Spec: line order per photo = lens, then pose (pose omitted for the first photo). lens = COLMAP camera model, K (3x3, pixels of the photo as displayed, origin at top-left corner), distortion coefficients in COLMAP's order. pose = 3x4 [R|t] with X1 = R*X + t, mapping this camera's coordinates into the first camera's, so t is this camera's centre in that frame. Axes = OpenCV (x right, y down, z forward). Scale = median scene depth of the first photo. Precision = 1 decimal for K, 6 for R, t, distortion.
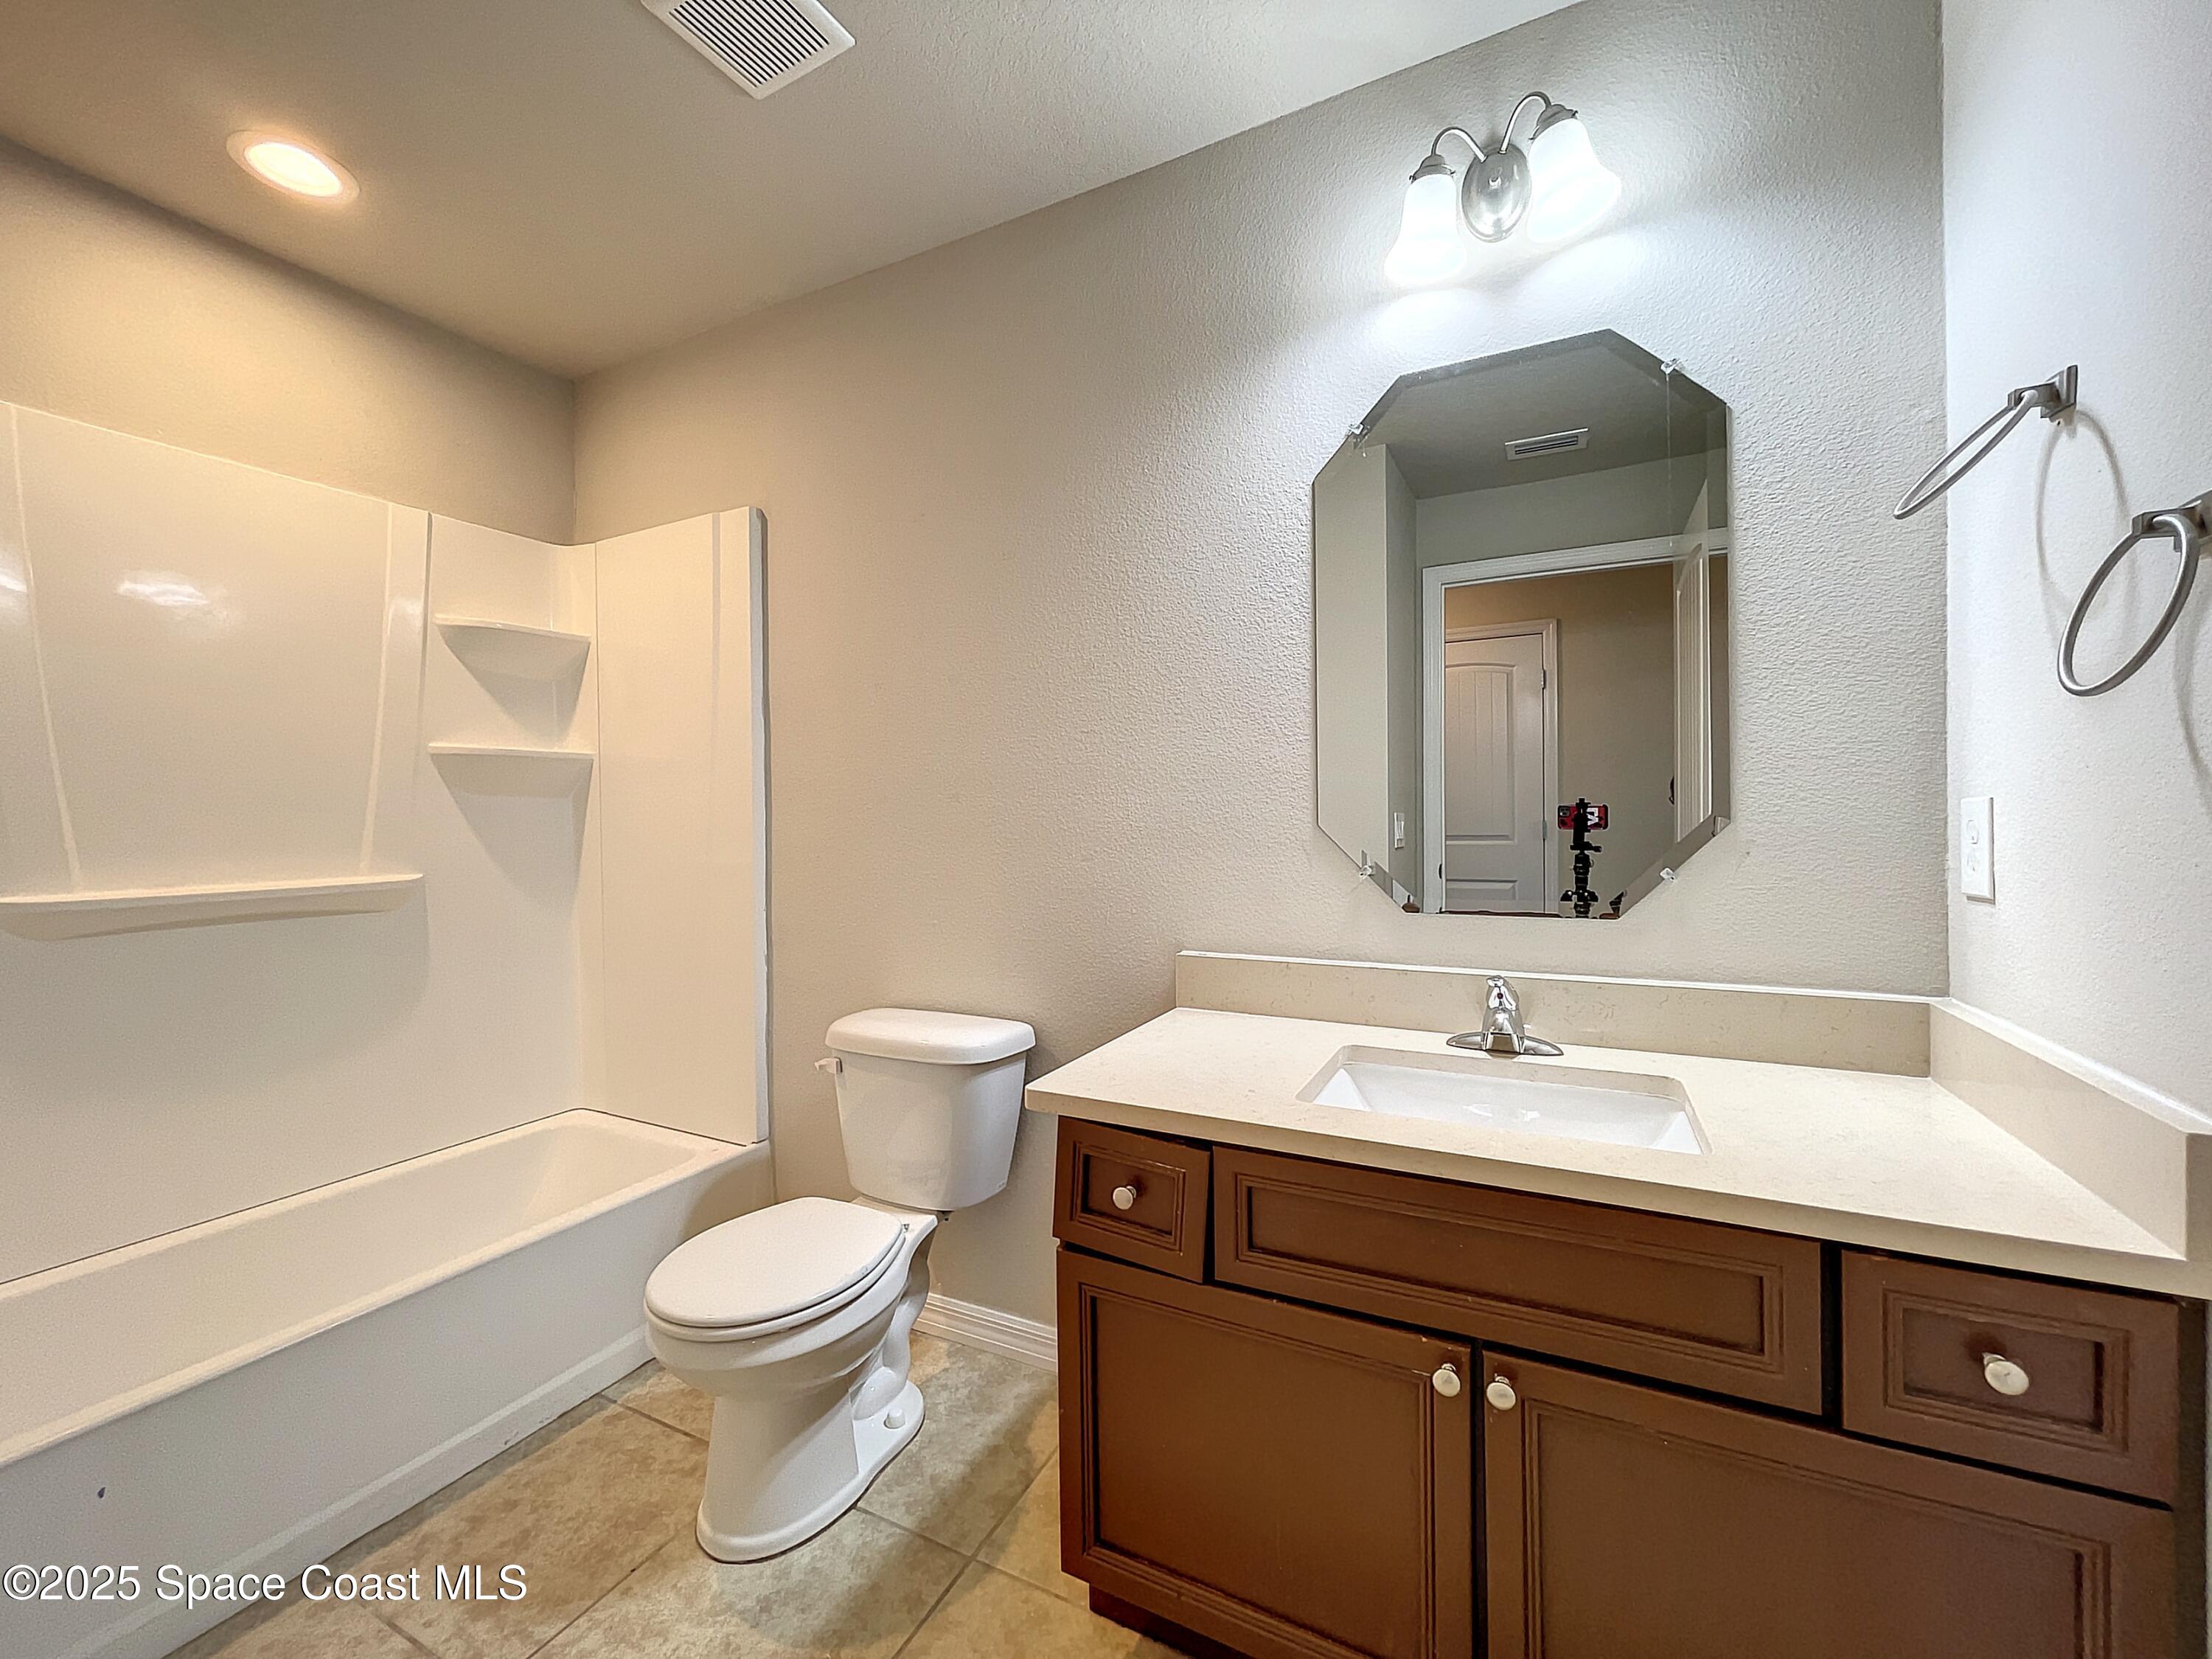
lens RADIAL K [[892.4, 0, 1103.5], [0, 892.4, 824.9], [0, 0, 1]] dist [-0.002317, -0.000975]
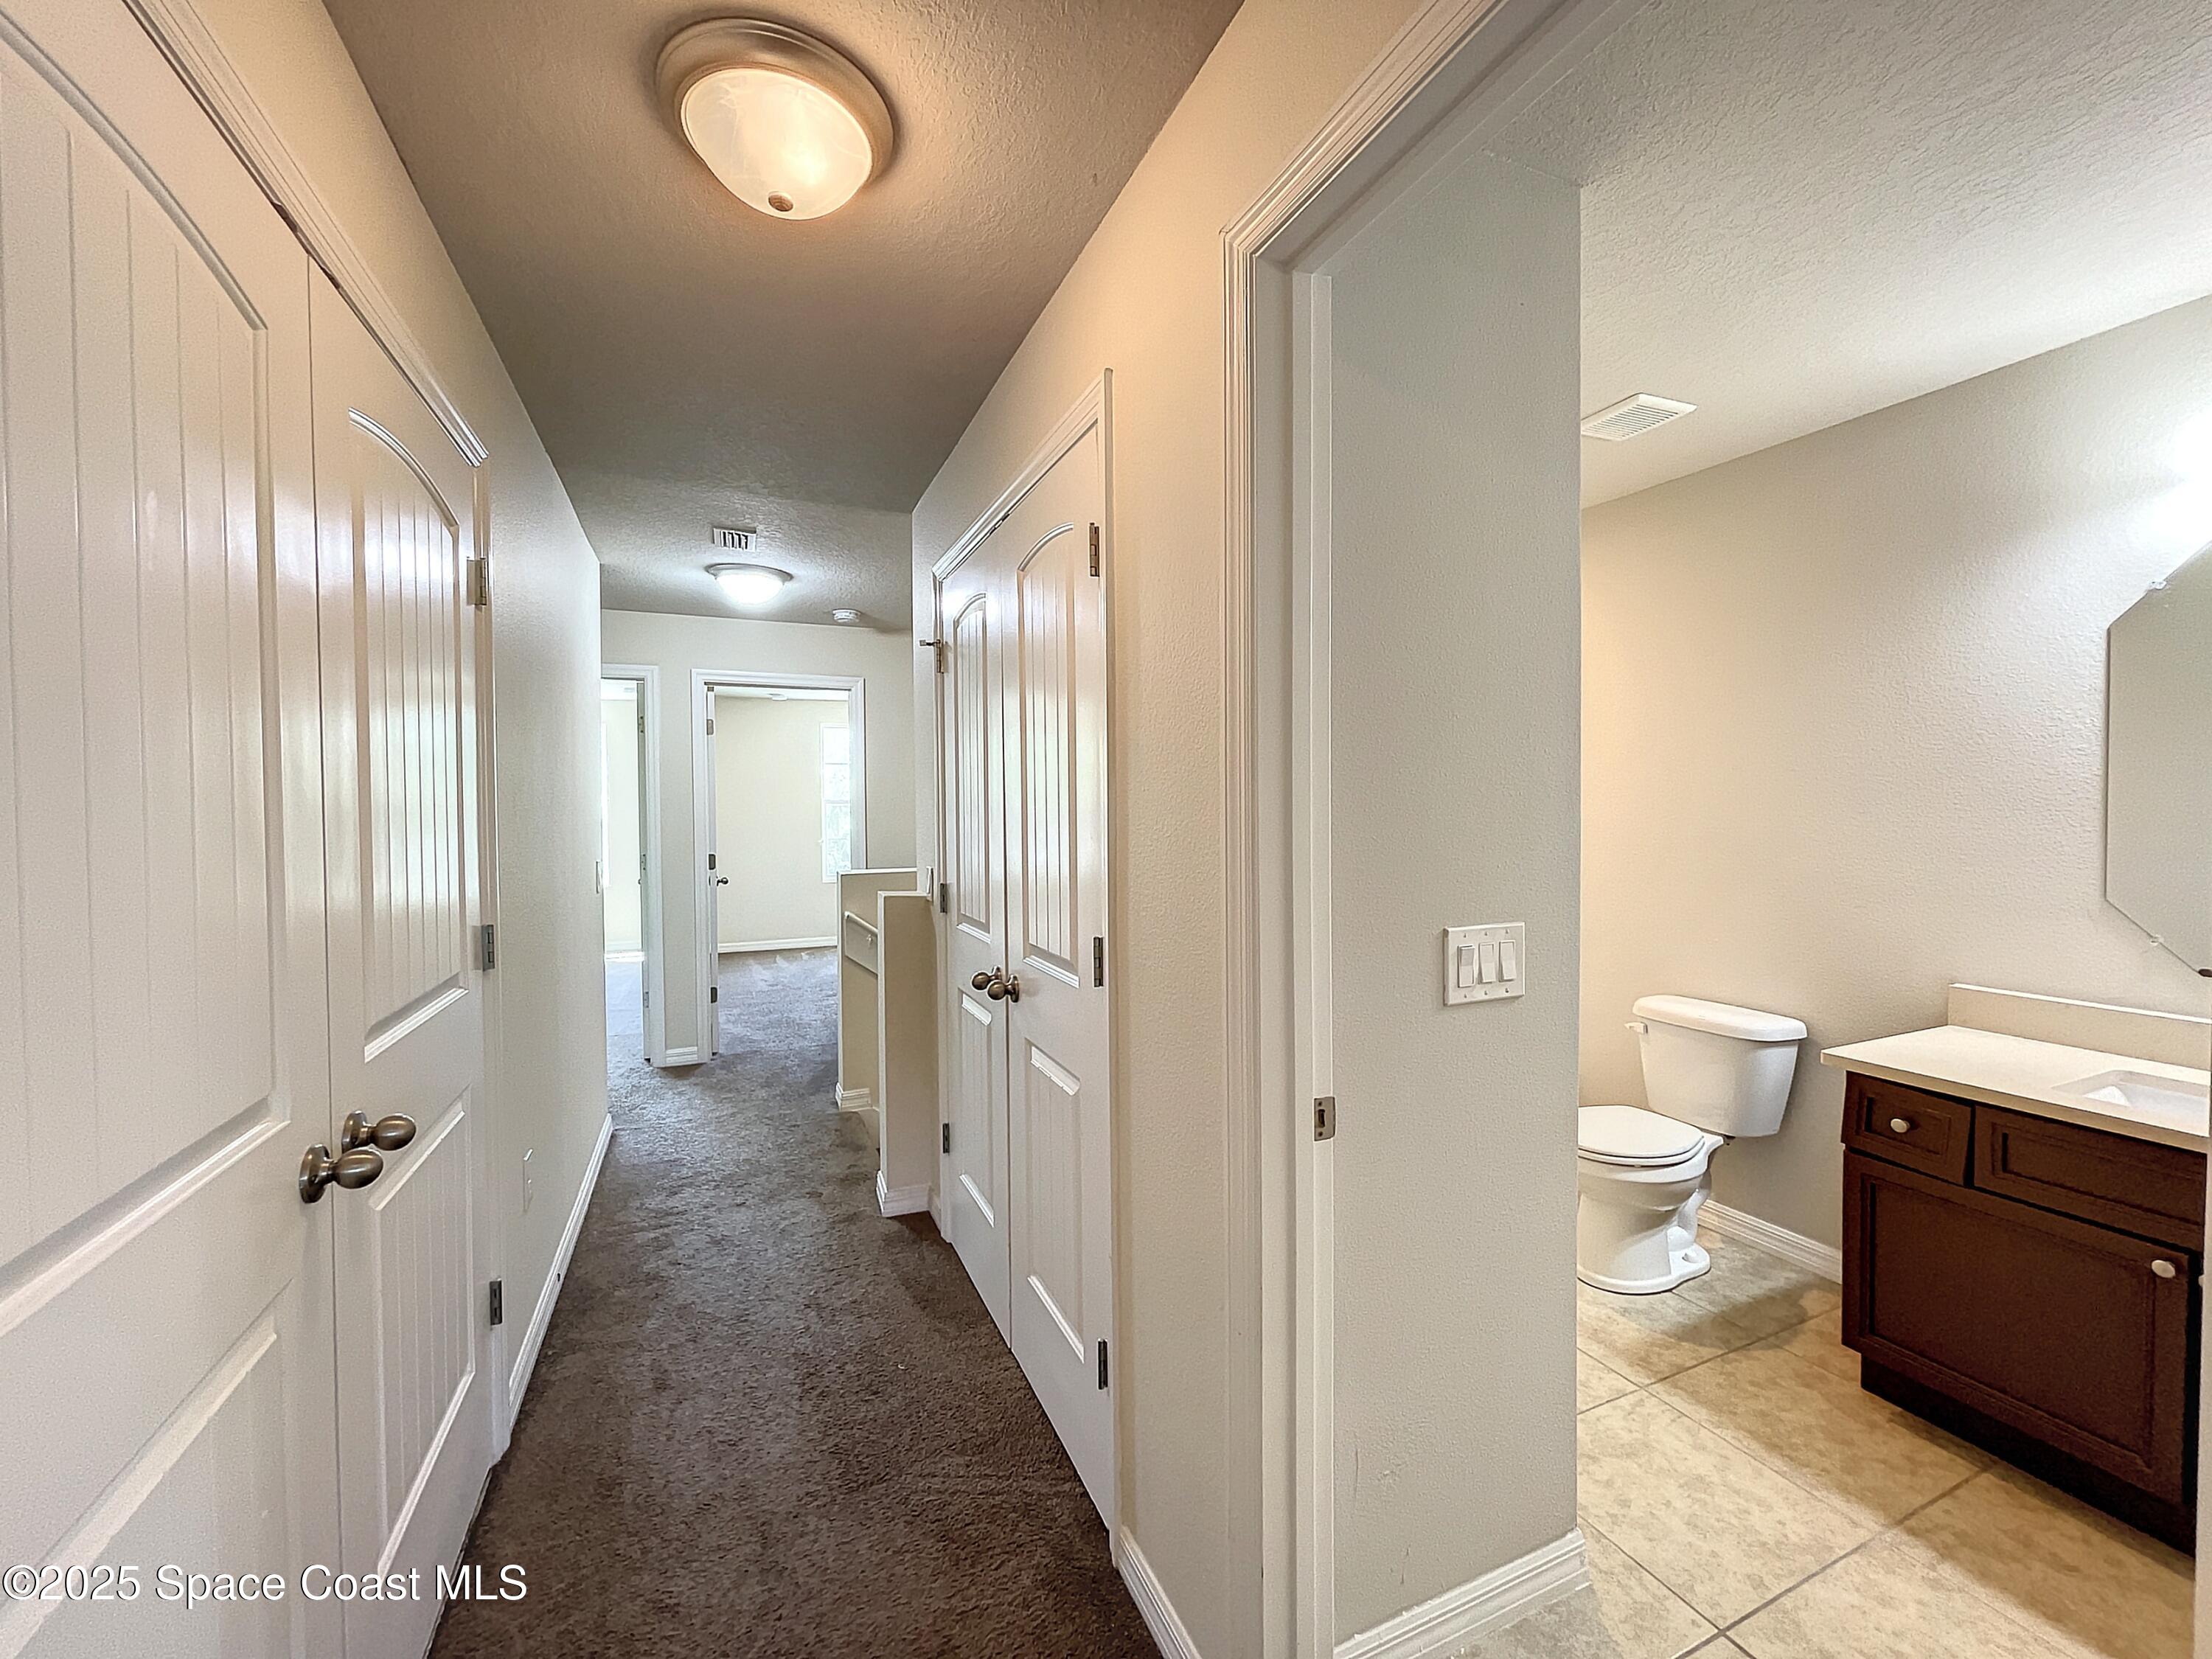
lens RADIAL K [[881.2, 0, 1103.7], [0, 881.2, 823.1], [0, 0, 1]] dist [-0.004200, -0.000650]
pose [[0.770042, 0.021394, -0.637634, -0.064485], [-0.010087, 0.999721, 0.021361, -0.118896], [0.637914, -0.010017, 0.770043, -0.859281]]
